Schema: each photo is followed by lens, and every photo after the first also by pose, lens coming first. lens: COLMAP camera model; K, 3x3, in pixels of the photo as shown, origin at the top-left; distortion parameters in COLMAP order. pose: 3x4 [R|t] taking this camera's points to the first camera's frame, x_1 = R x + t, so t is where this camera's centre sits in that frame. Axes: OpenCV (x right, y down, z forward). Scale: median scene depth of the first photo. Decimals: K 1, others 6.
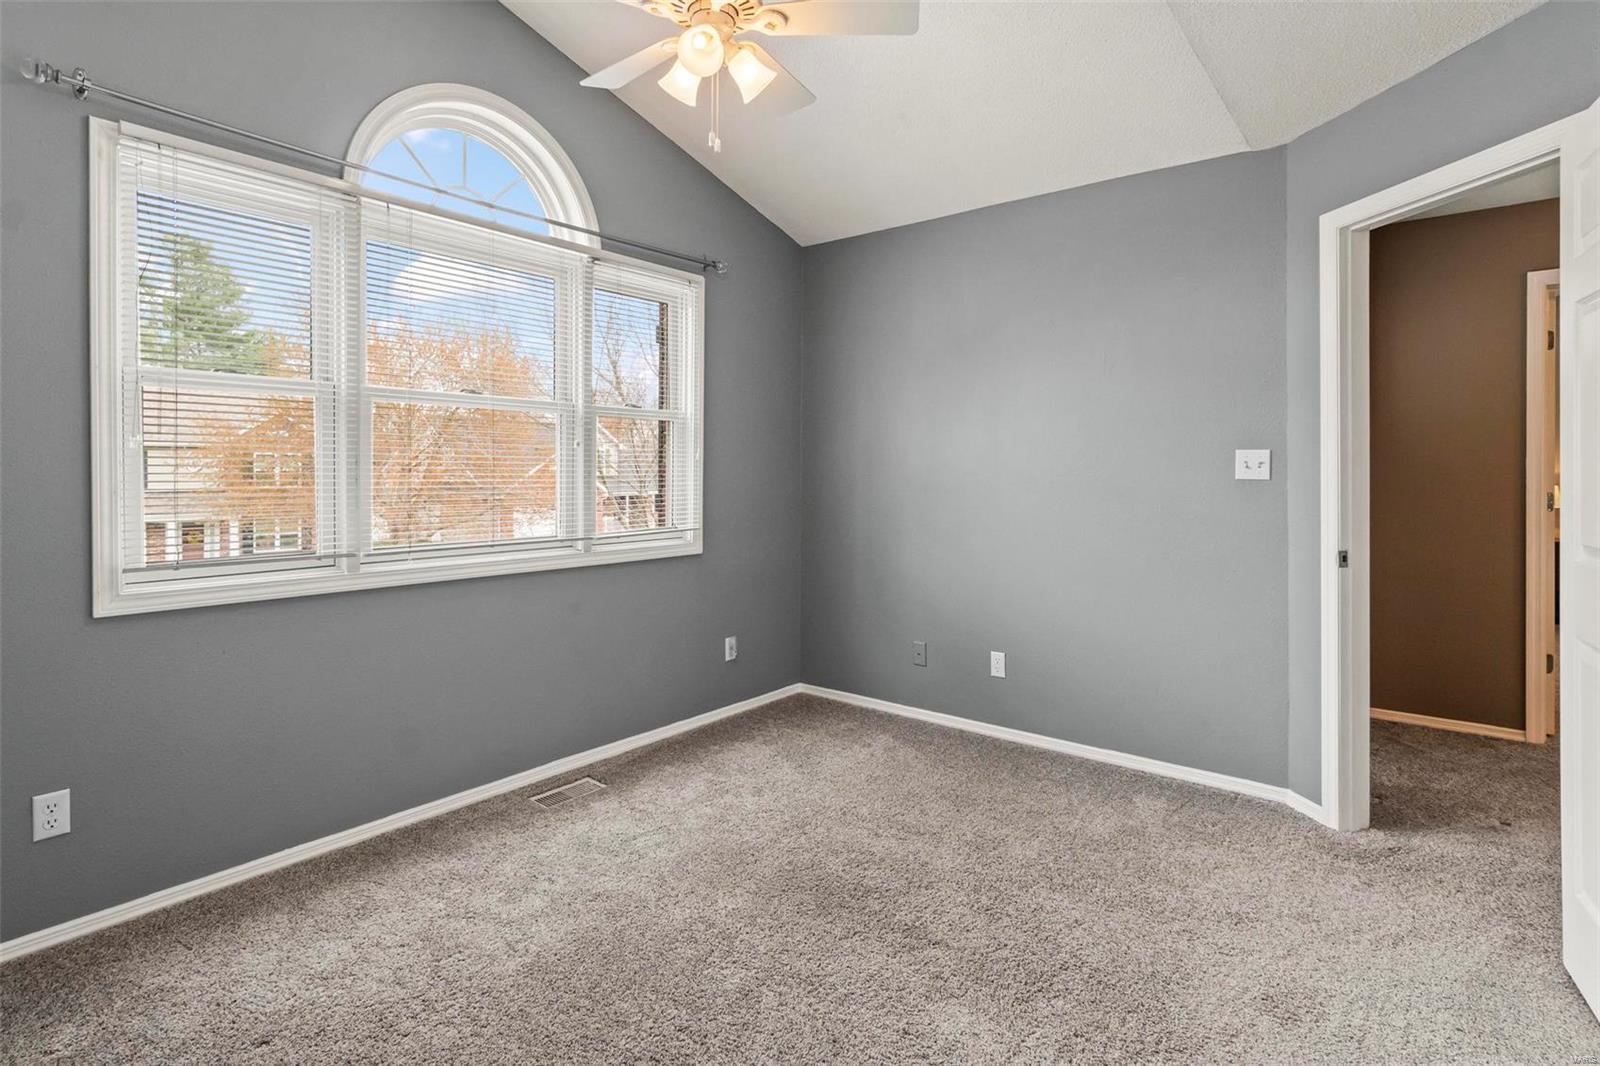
lens RADIAL K [[796.2, 0, 774.6], [0, 796.2, 472.3], [0, 0, 1]] dist [-0.013095, 0.007752]
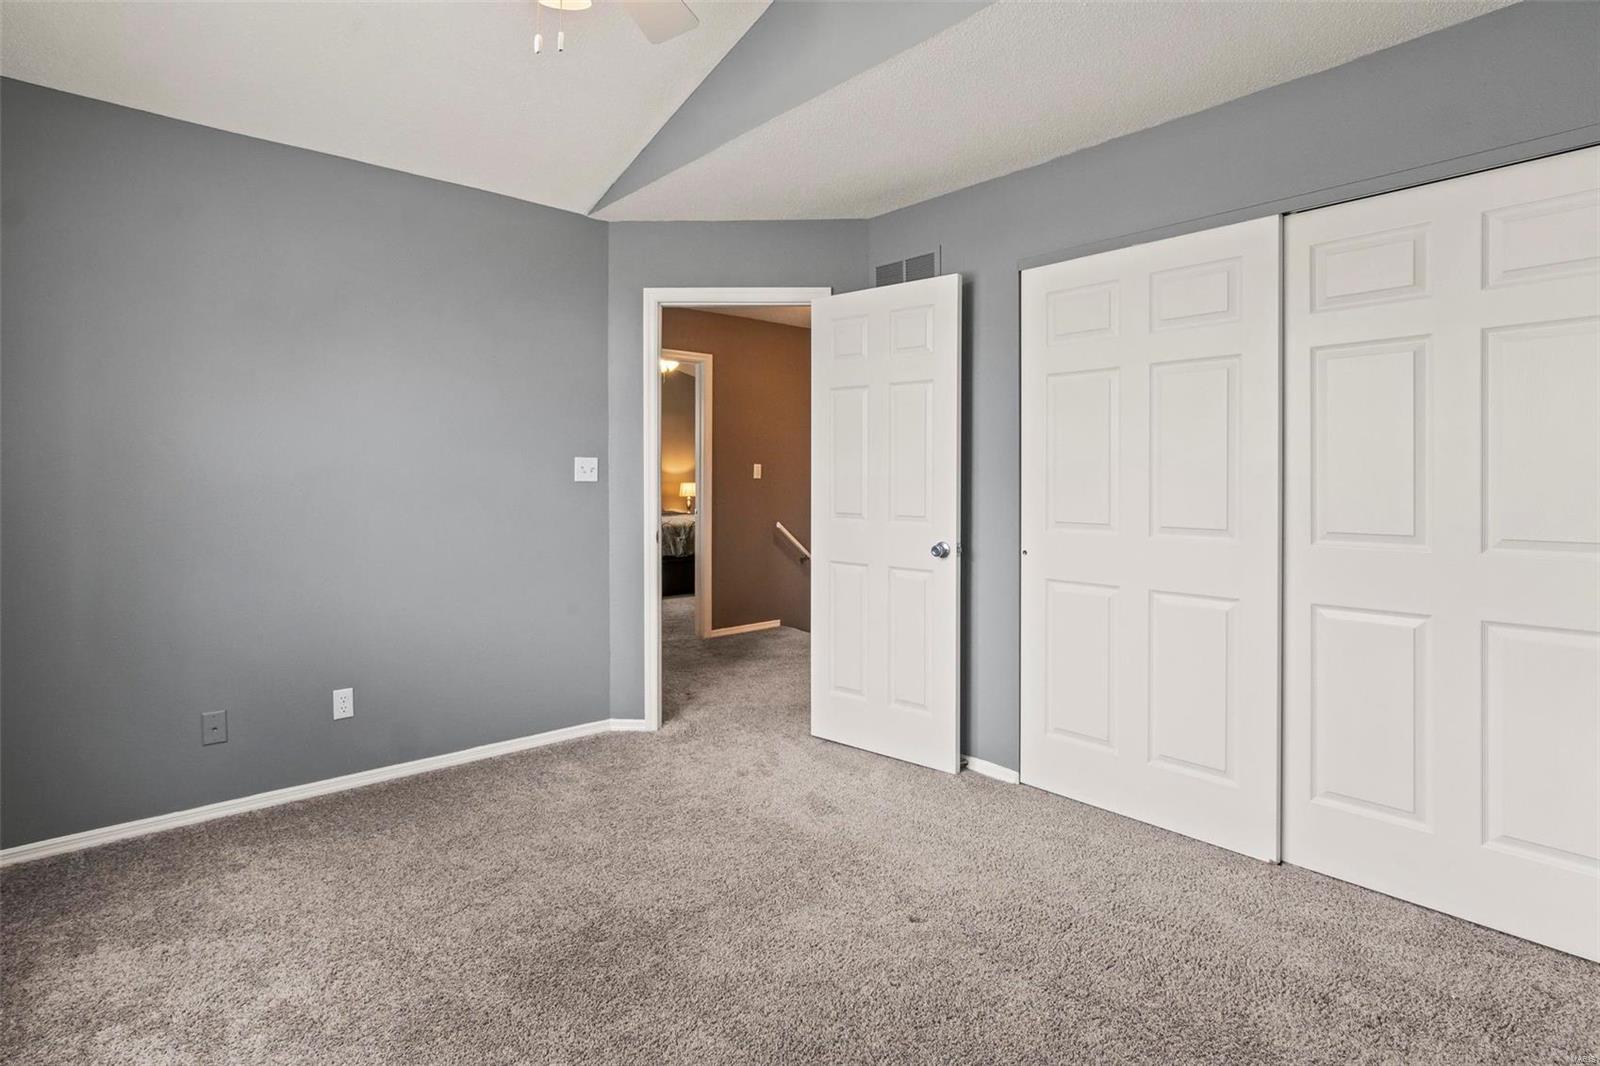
lens RADIAL K [[796.2, 0, 789.8], [0, 796.2, 483.5], [0, 0, 1]] dist [-0.013095, 0.007752]
pose [[0.164373, -0.008747, 0.986359, -0.588467], [0.001072, 0.999962, 0.008689, 0.001637], [-0.986398, -0.000371, 0.164377, 0.494474]]
